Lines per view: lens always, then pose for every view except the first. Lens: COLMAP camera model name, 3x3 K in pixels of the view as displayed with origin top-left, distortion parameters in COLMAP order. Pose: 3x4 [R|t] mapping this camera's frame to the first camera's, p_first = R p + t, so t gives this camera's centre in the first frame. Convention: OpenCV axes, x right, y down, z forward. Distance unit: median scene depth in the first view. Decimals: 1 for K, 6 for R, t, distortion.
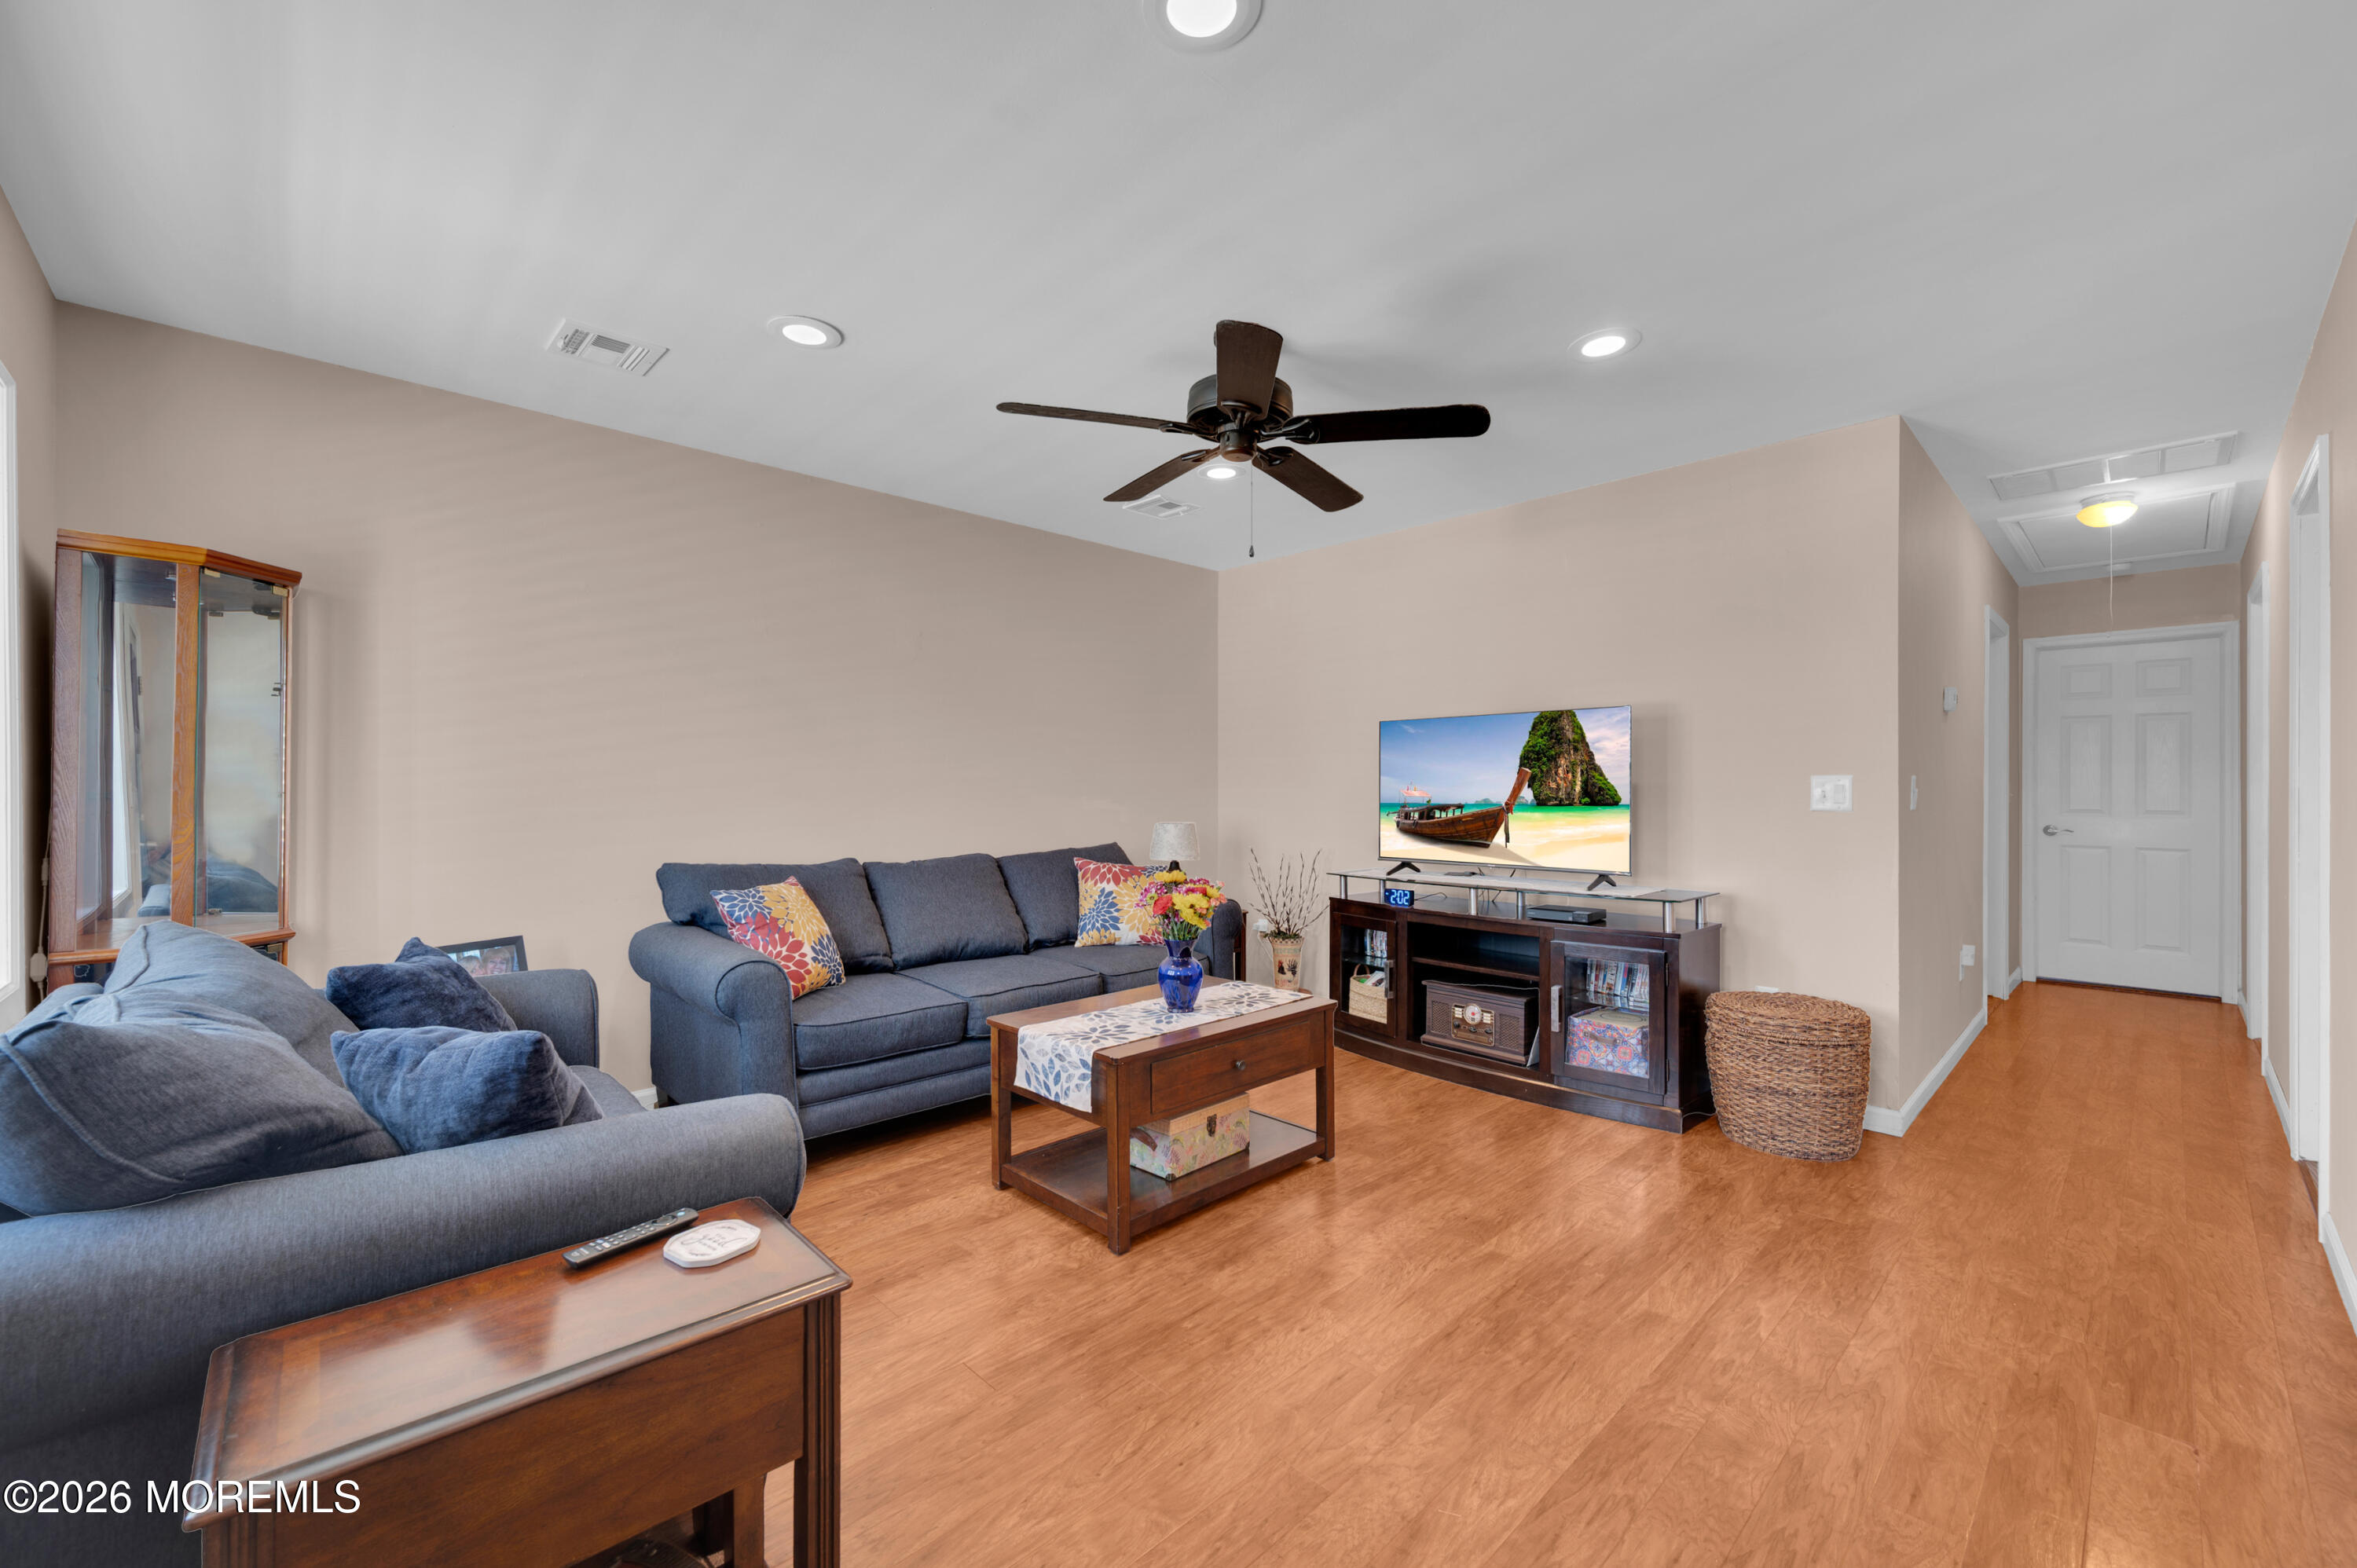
lens RADIAL K [[919.1, 0, 1159.7], [0, 919.1, 800.3], [0, 0, 1]] dist [-0.008485, -0.000281]
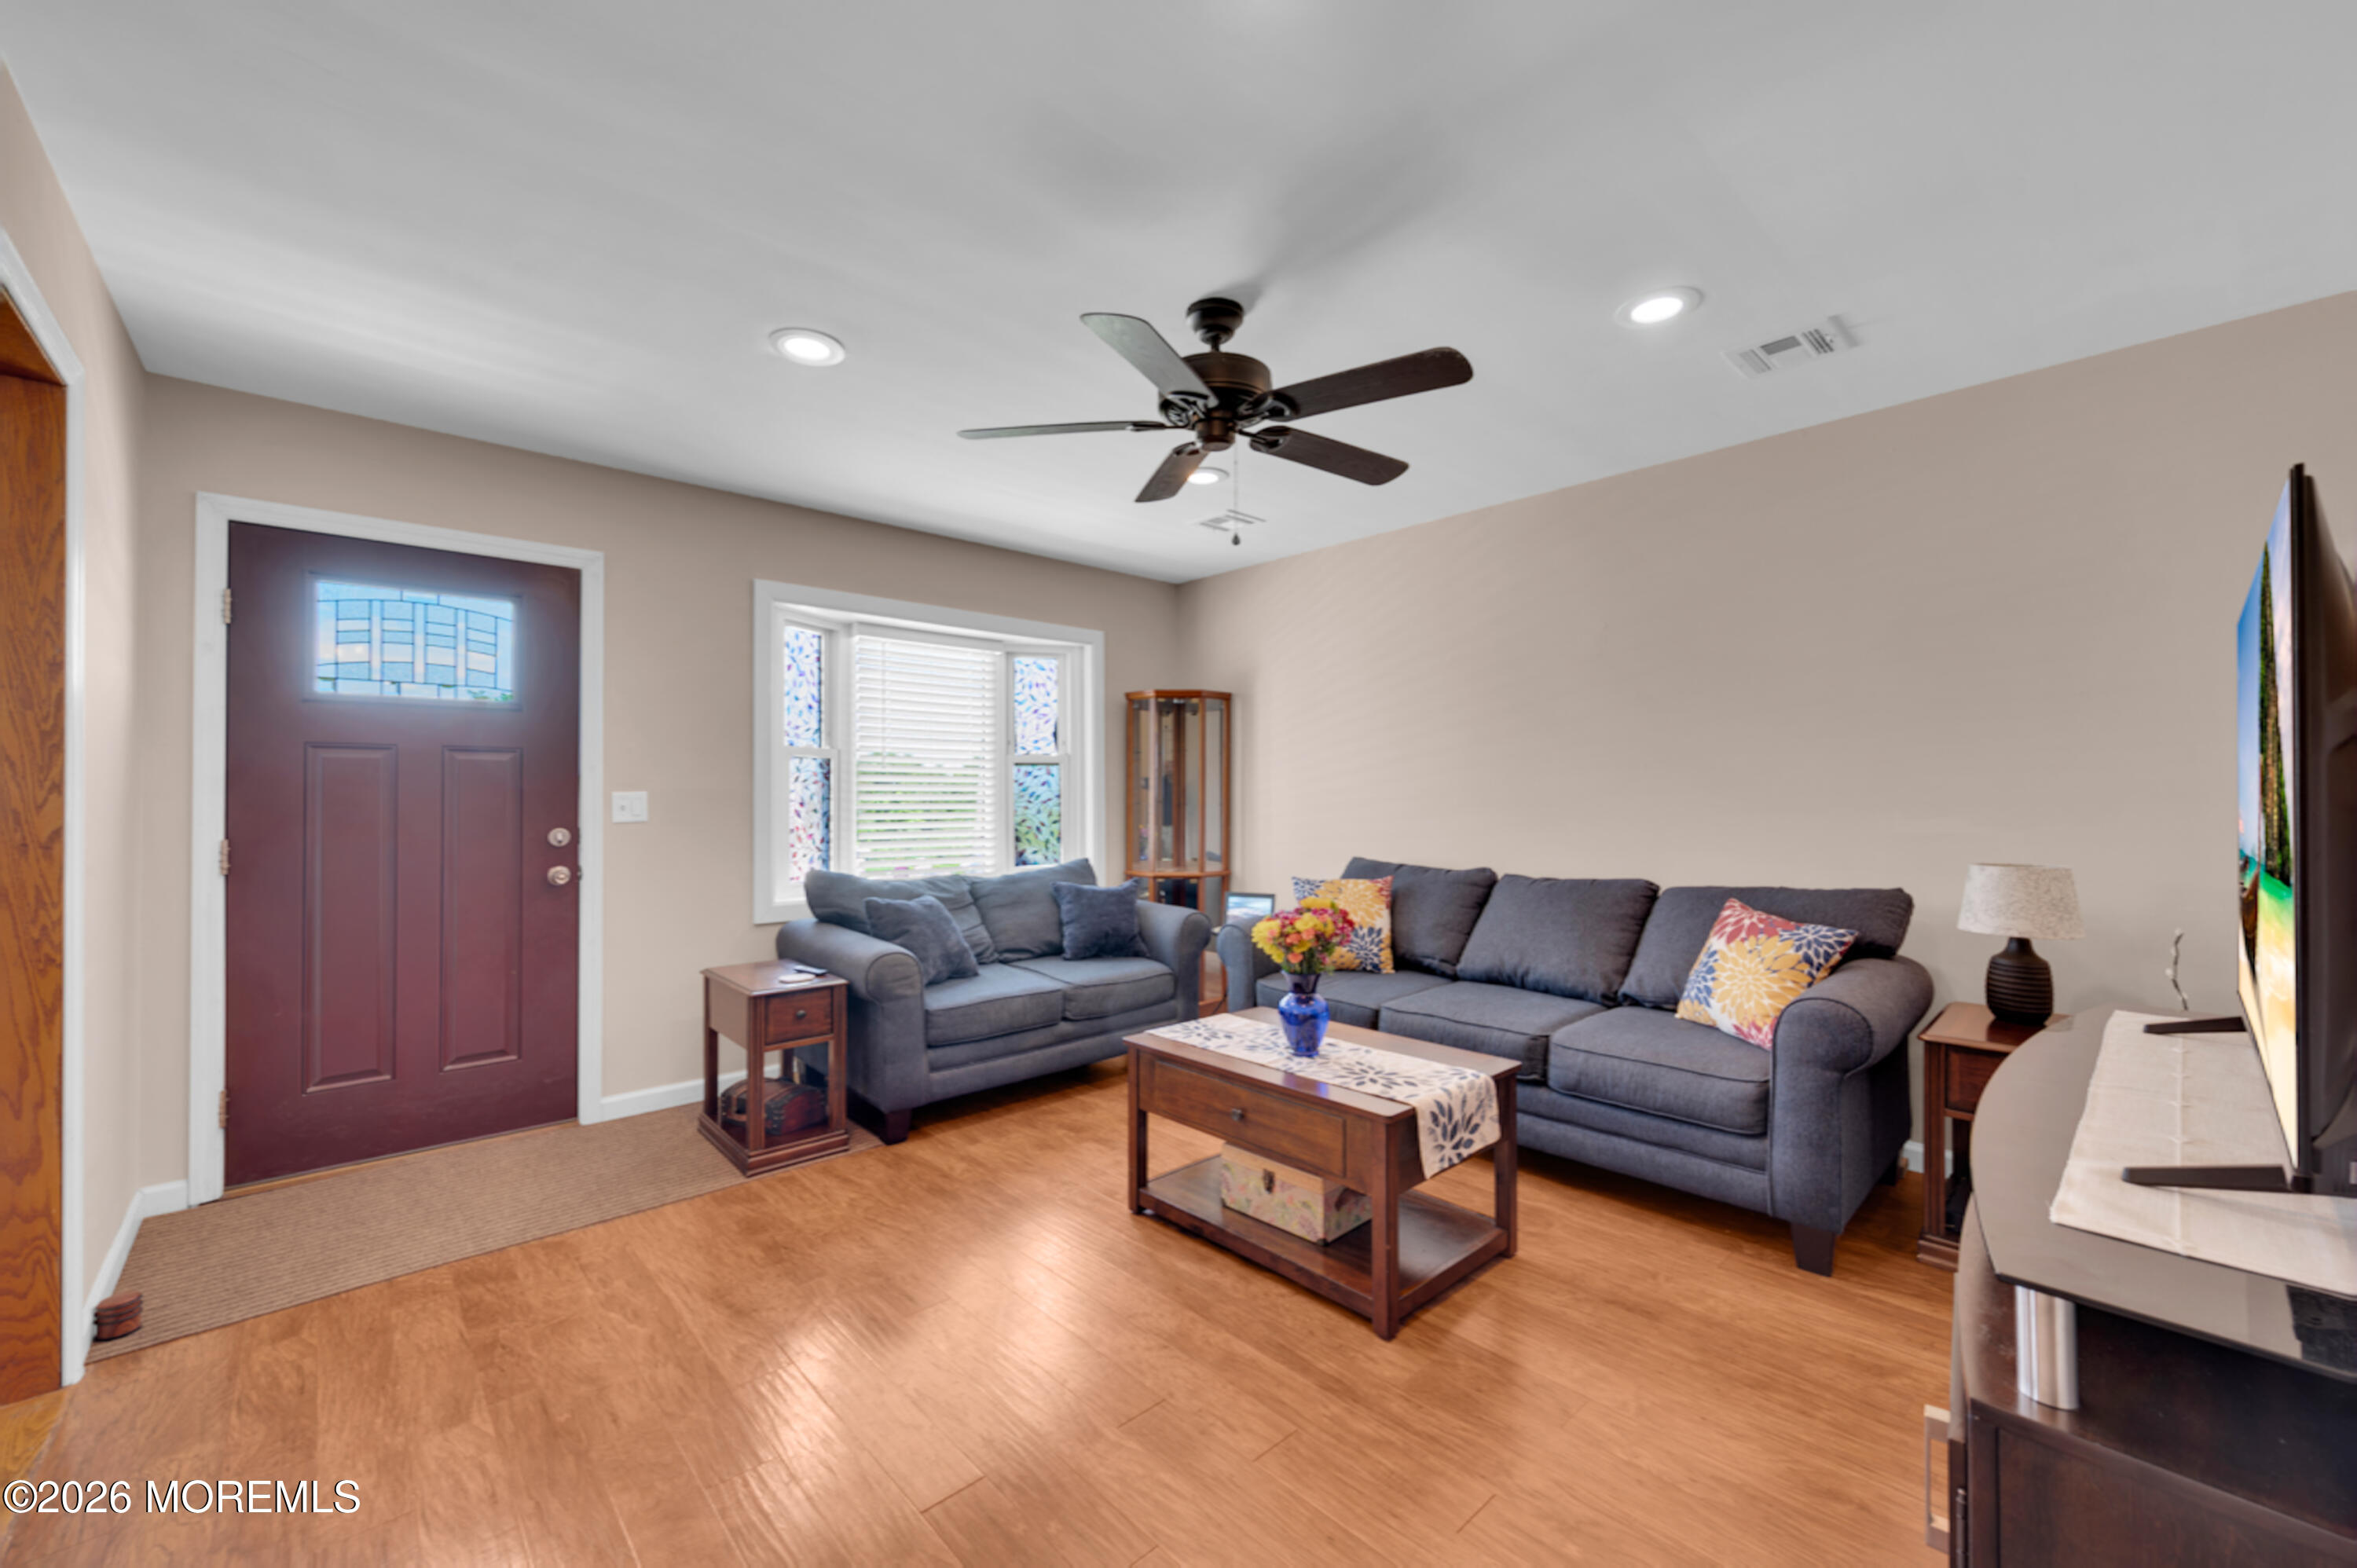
lens RADIAL K [[919.1, 0, 1193.6], [0, 919.1, 782.4], [0, 0, 1]] dist [-0.008485, -0.000281]
pose [[0.012357, -0.010956, -0.999864, 0.918504], [-0.005469, 0.999924, -0.011024, -0.026689], [0.999909, 0.005605, 0.012296, 0.870474]]
